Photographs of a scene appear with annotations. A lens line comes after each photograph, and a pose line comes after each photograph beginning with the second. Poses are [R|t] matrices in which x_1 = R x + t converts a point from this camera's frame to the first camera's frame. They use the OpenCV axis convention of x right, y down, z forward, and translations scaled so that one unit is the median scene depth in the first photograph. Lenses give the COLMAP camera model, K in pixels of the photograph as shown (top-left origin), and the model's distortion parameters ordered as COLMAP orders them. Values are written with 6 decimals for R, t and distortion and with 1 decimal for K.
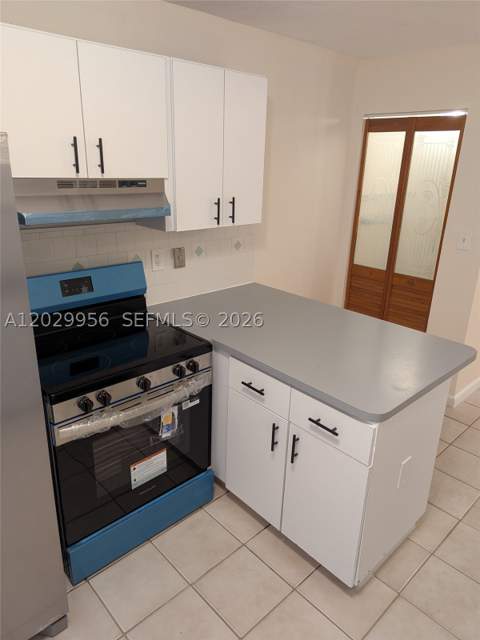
lens RADIAL K [[452.5, 0, 239.0], [0, 452.5, 315.7], [0, 0, 1]] dist [0.045975, -0.045728]
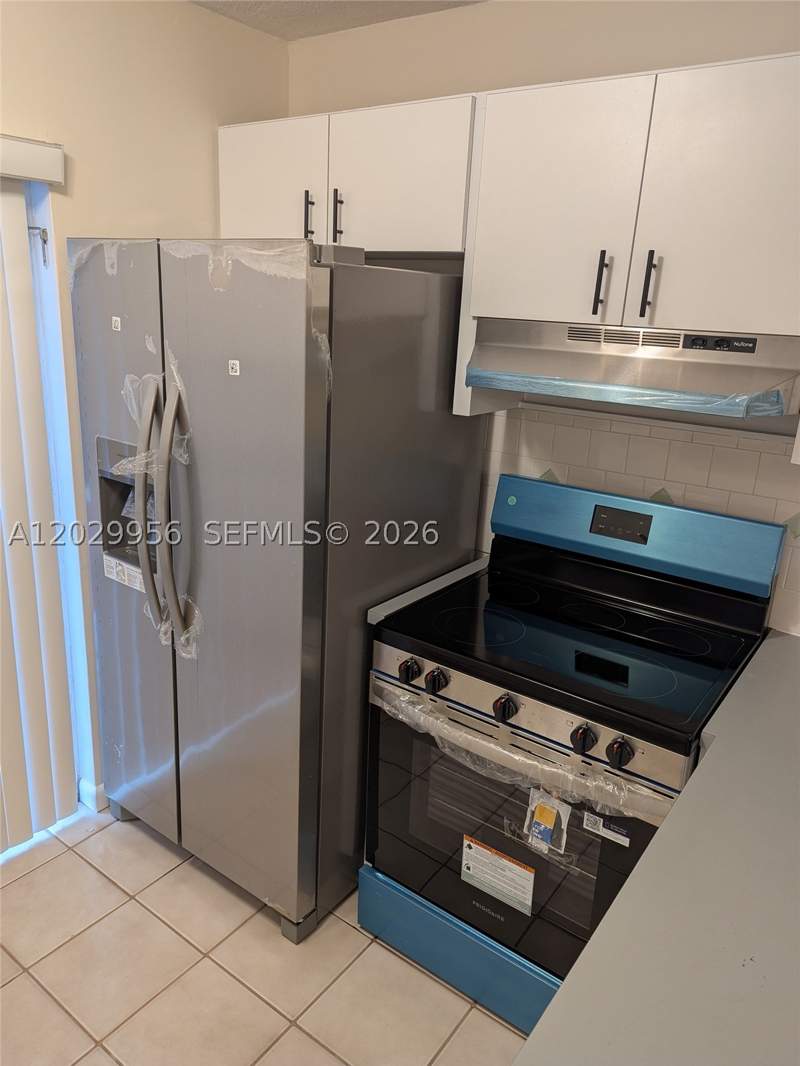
lens RADIAL K [[759.5, 0, 378.8], [0, 759.5, 535.1], [0, 0, 1]] dist [0.023401, -0.008773]
pose [[0.167356, 0.273773, -0.947122, 0.506813], [-0.367806, 0.908652, 0.197661, -0.139487], [0.914719, 0.315277, 0.252764, 0.550552]]
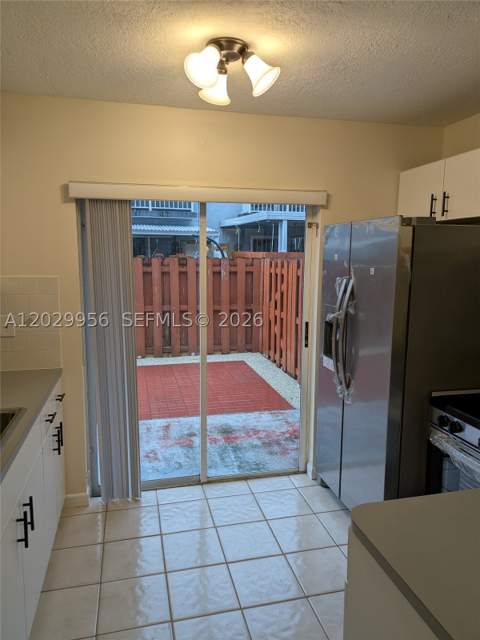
lens RADIAL K [[452.5, 0, 239.0], [0, 452.5, 315.7], [0, 0, 1]] dist [0.045975, -0.045728]
pose [[-0.503236, 0.084643, -0.859994, 0.820232], [-0.305812, 0.913347, 0.268844, -0.188556], [0.808228, 0.398288, -0.433744, 0.838039]]
